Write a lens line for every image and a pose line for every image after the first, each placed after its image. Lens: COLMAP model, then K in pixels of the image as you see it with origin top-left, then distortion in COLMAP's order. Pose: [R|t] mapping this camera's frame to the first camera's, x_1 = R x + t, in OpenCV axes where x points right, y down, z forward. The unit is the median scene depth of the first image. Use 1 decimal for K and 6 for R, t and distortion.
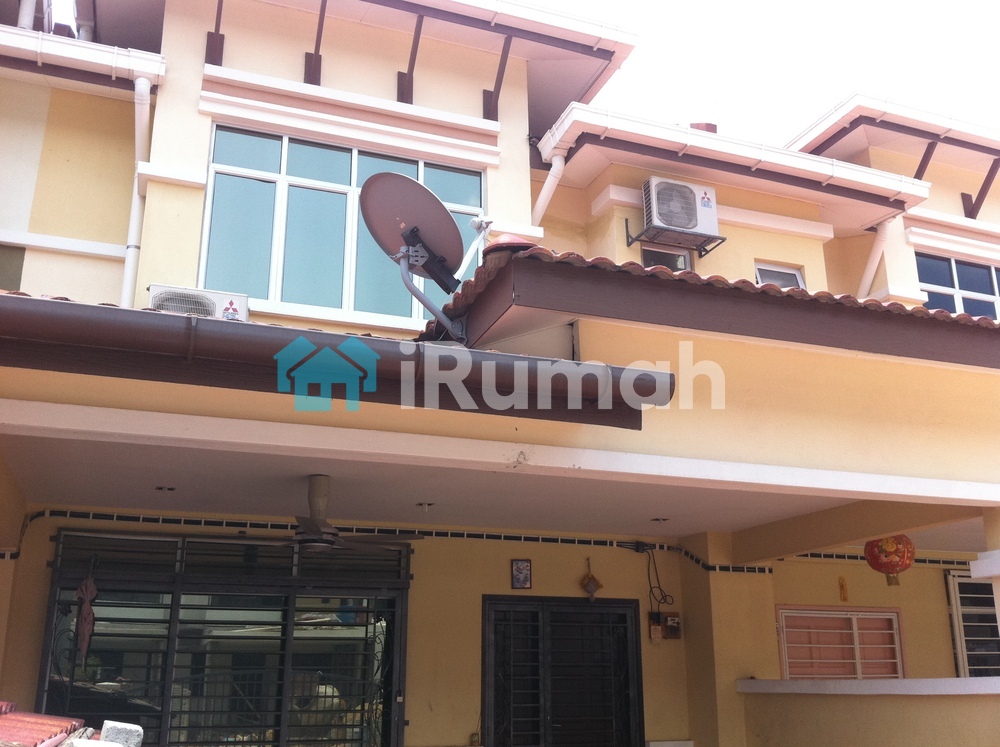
lens RADIAL K [[929.3, 0, 497.3], [0, 929.3, 370.2], [0, 0, 1]] dist [0.000081, 0.000000]
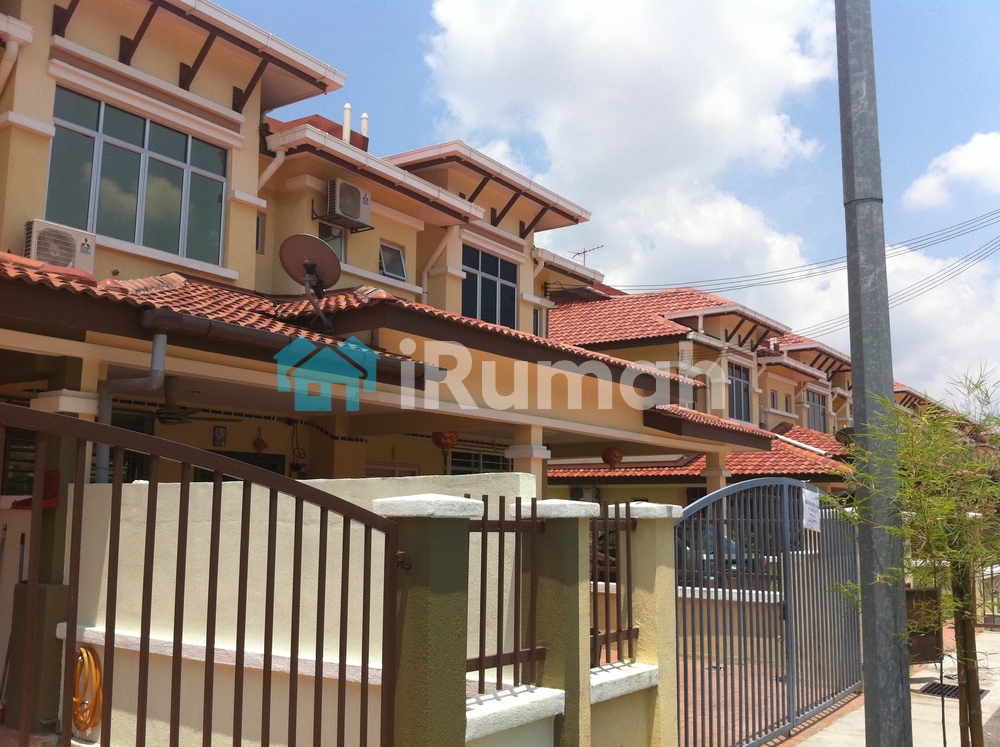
lens RADIAL K [[929.3, 0, 501.1], [0, 929.3, 376.2], [0, 0, 1]] dist [0.000081, 0.000000]
pose [[0.808369, 0.085489, 0.582435, -0.456393], [-0.184600, 0.976307, 0.112907, -0.116005], [-0.558983, -0.198788, 0.804998, -0.394533]]
